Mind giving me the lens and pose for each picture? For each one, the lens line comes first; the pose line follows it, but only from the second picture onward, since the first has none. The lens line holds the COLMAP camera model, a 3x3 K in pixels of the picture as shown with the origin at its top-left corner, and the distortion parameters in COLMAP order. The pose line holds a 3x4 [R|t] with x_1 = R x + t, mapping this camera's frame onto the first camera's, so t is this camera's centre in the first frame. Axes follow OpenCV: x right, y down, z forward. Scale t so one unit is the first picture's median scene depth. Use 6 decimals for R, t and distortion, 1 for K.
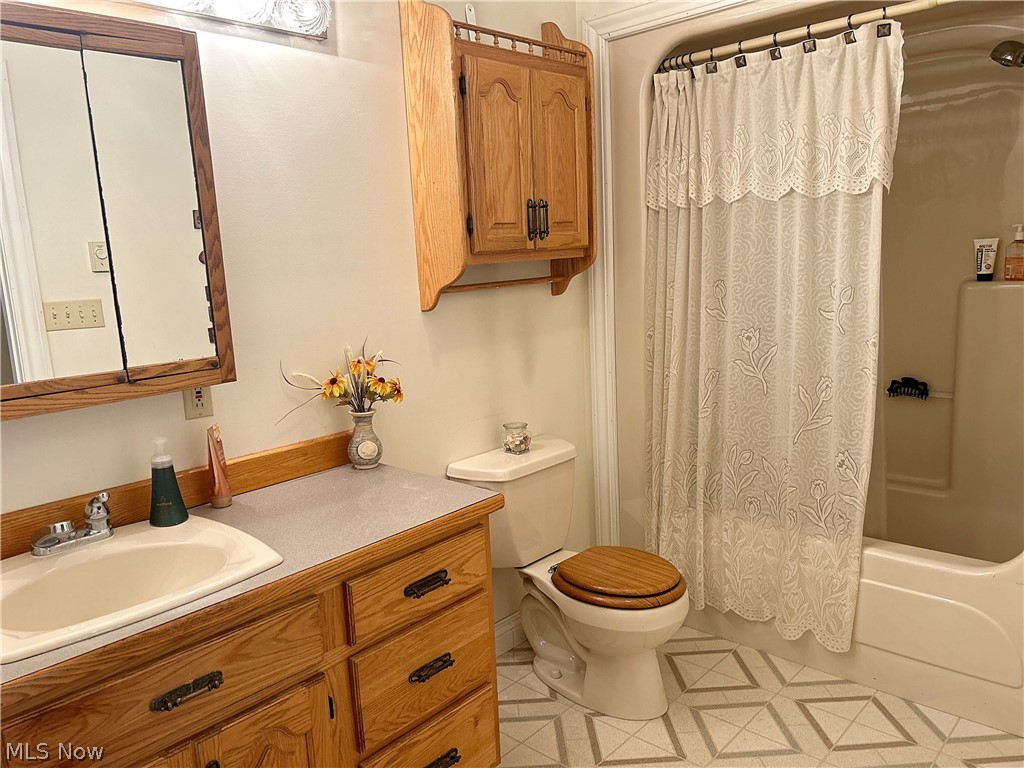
lens RADIAL K [[771.7, 0, 511.3], [0, 771.7, 389.3], [0, 0, 1]] dist [0.053546, -0.065689]
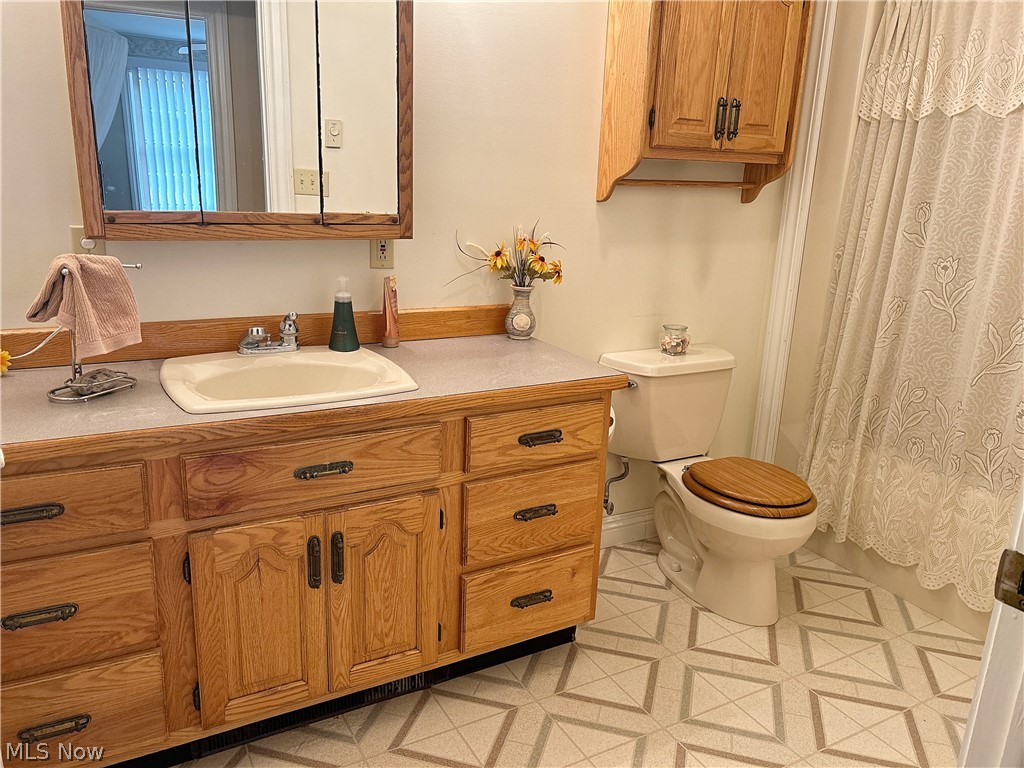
lens RADIAL K [[771.7, 0, 512.7], [0, 771.7, 379.8], [0, 0, 1]] dist [0.053546, -0.065689]
pose [[0.948619, 0.161179, -0.272294, 0.102829], [-0.137163, 0.984949, 0.105172, 0.042503], [0.285148, -0.062420, 0.956449, -0.047686]]
